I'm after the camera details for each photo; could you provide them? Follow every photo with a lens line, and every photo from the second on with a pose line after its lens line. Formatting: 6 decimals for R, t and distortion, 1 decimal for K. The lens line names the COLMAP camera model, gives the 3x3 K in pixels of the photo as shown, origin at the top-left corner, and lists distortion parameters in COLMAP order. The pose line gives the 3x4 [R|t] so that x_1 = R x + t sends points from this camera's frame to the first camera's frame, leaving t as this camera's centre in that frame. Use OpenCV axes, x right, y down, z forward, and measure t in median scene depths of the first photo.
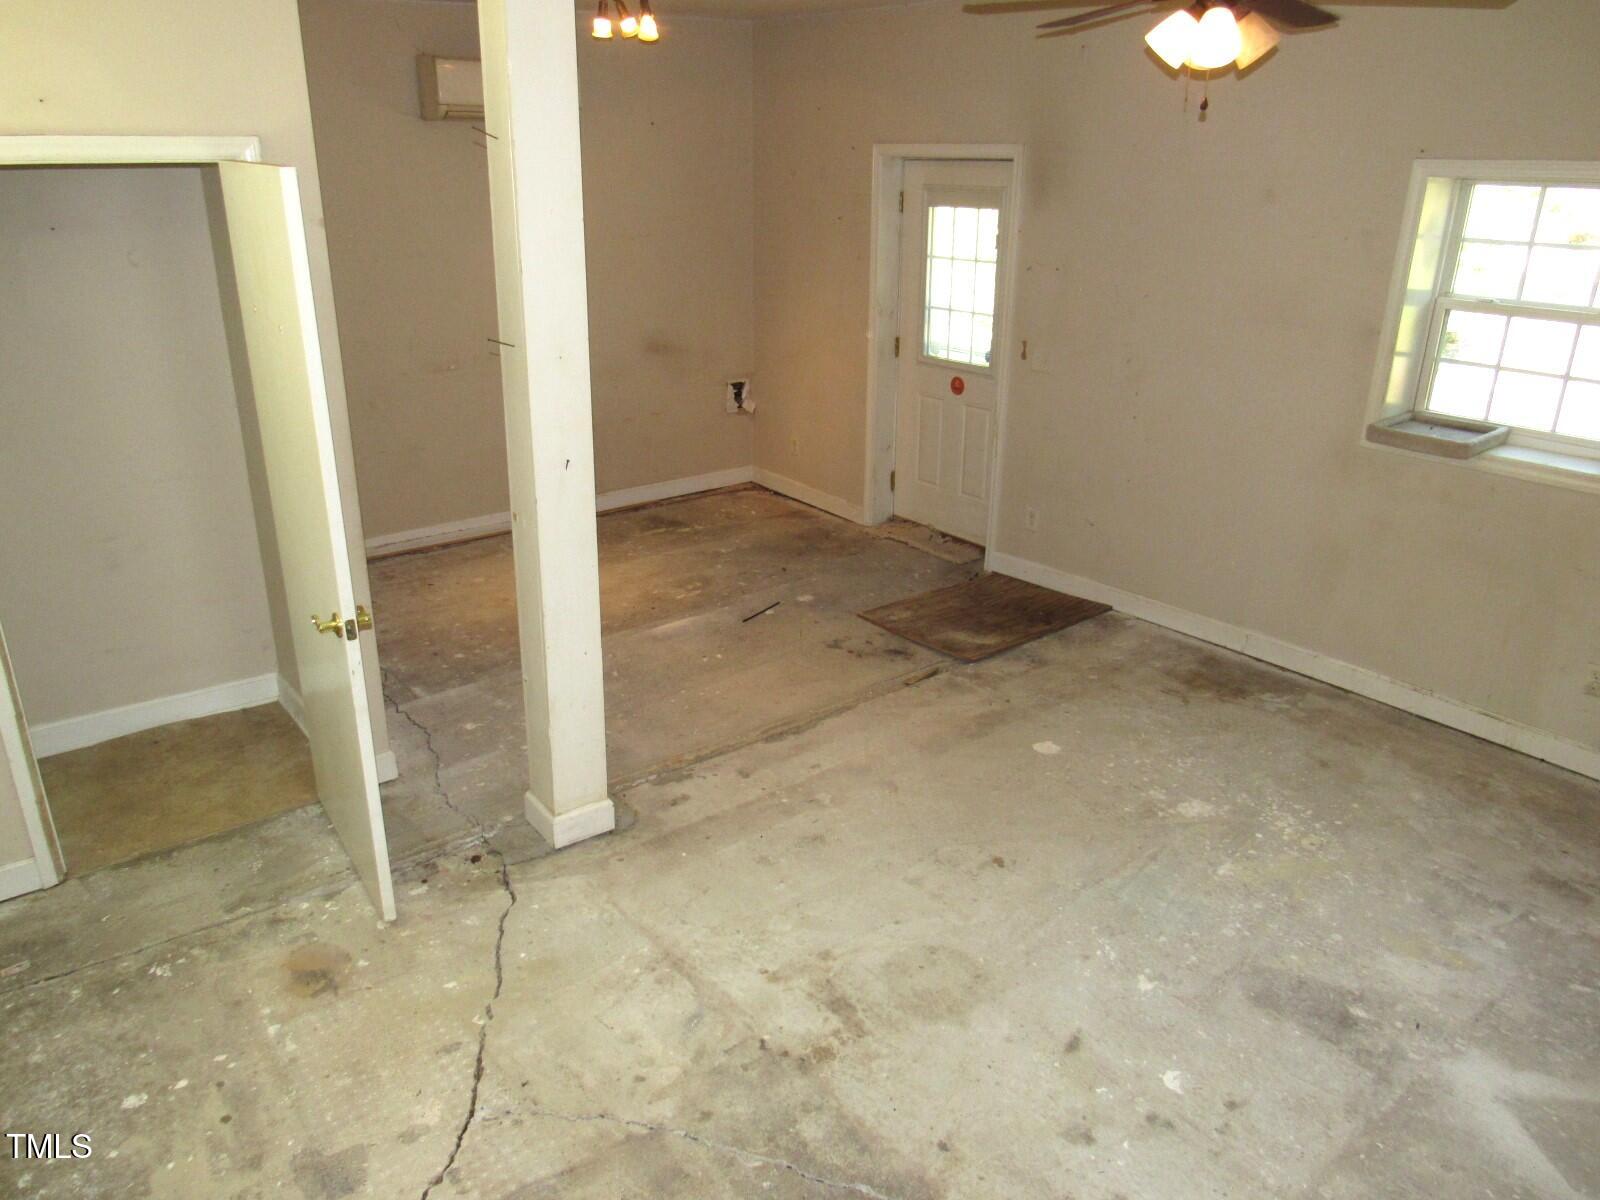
lens RADIAL K [[1150.7, 0, 800.0], [0, 1150.7, 600.0], [0, 0, 1]] dist [-0.024210, 0.010474]
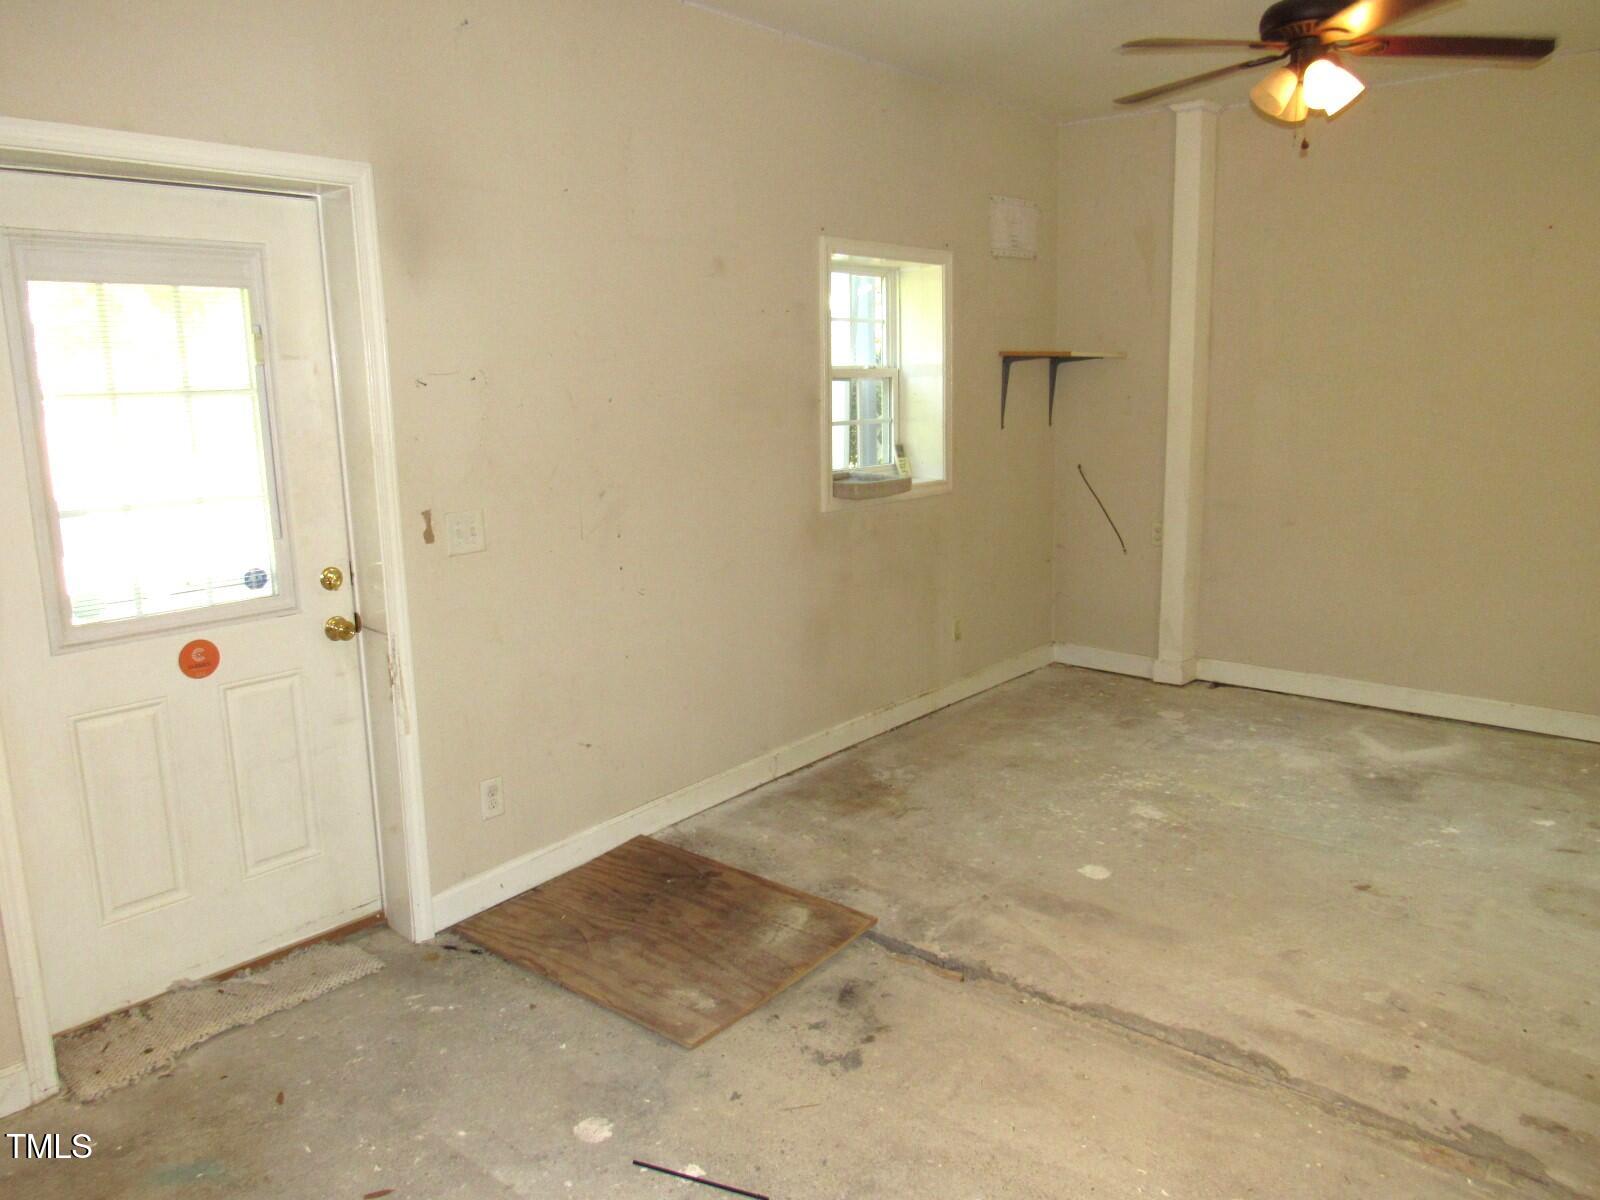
lens RADIAL K [[1151.2, 0, 784.2], [0, 1151.2, 563.9], [0, 0, 1]] dist [-0.086771, 0.063157]
pose [[-0.182366, -0.161746, 0.969835, -0.515570], [0.382302, 0.897096, 0.221503, -0.346096], [-0.905863, 0.411165, -0.101764, 1.218666]]
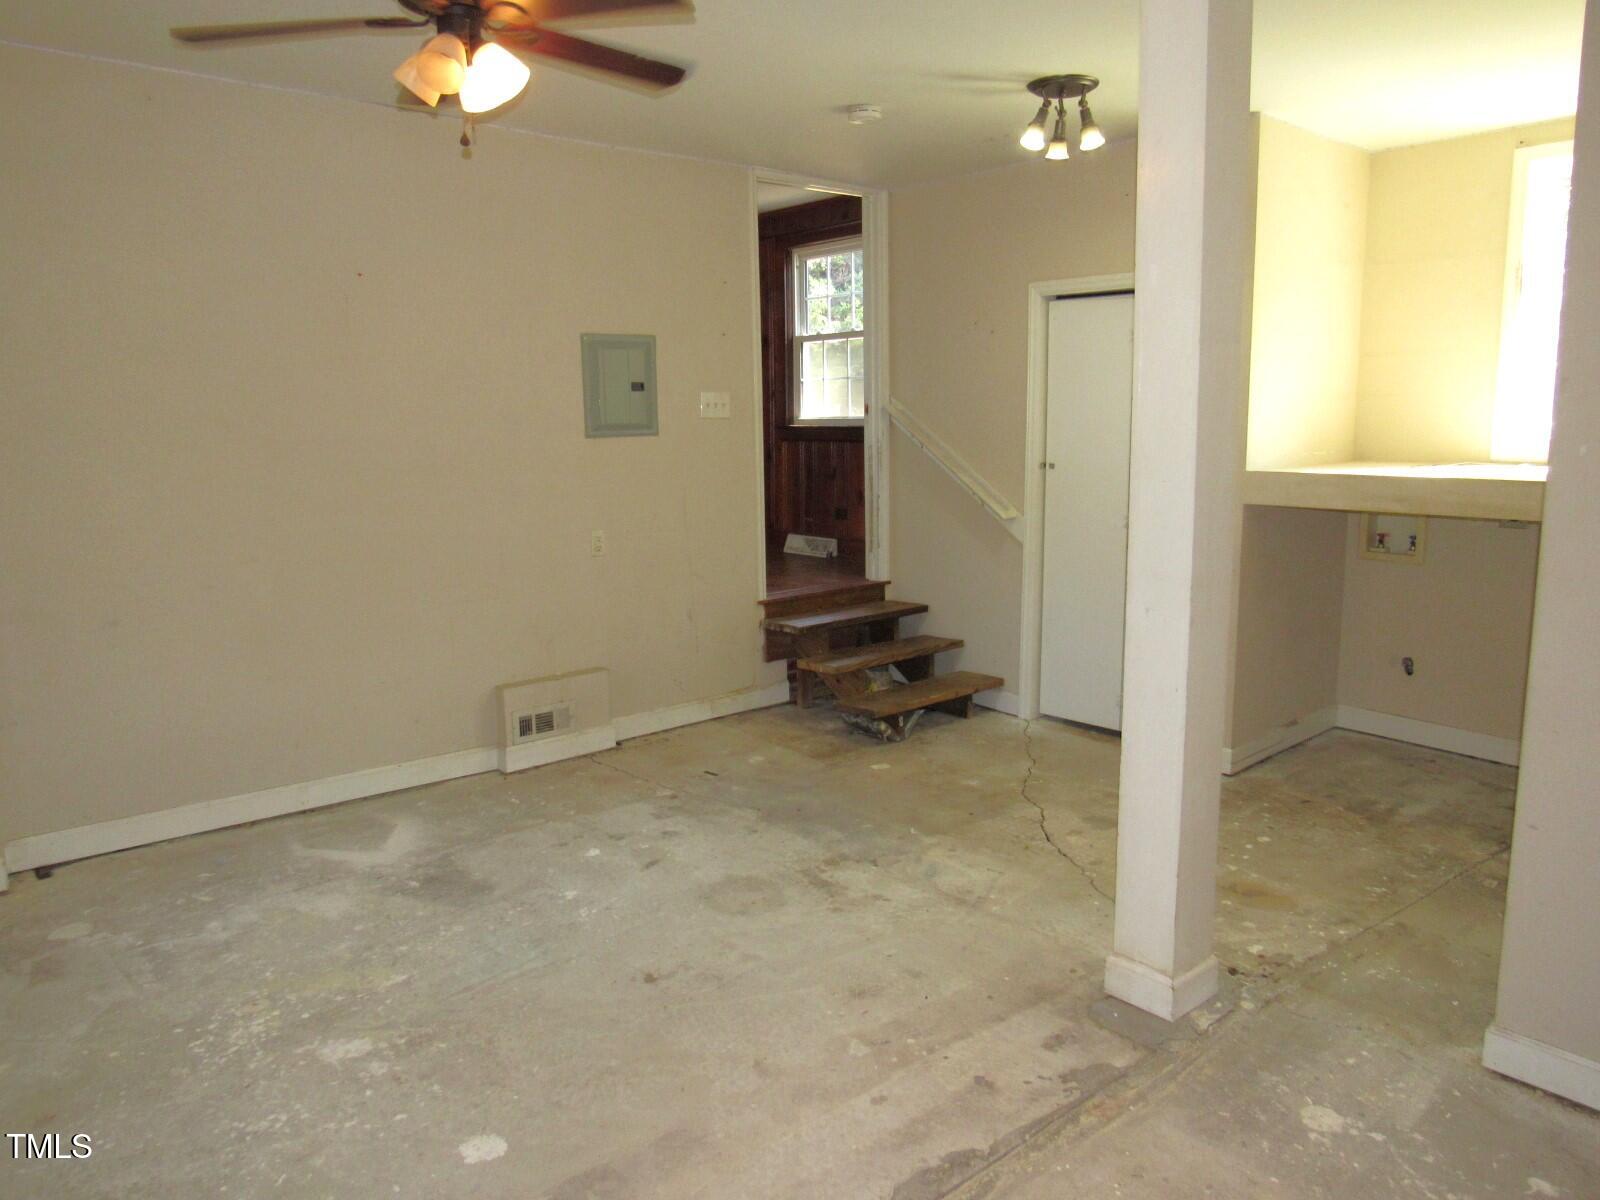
lens RADIAL K [[1126.2, 0, 800.8], [0, 1126.2, 566.3], [0, 0, 1]] dist [-0.035541, 0.004010]
pose [[-0.998704, -0.001986, -0.050854, 0.087296], [-0.026793, 0.870068, 0.492203, -0.407430], [0.043269, 0.492928, -0.868994, 1.370852]]
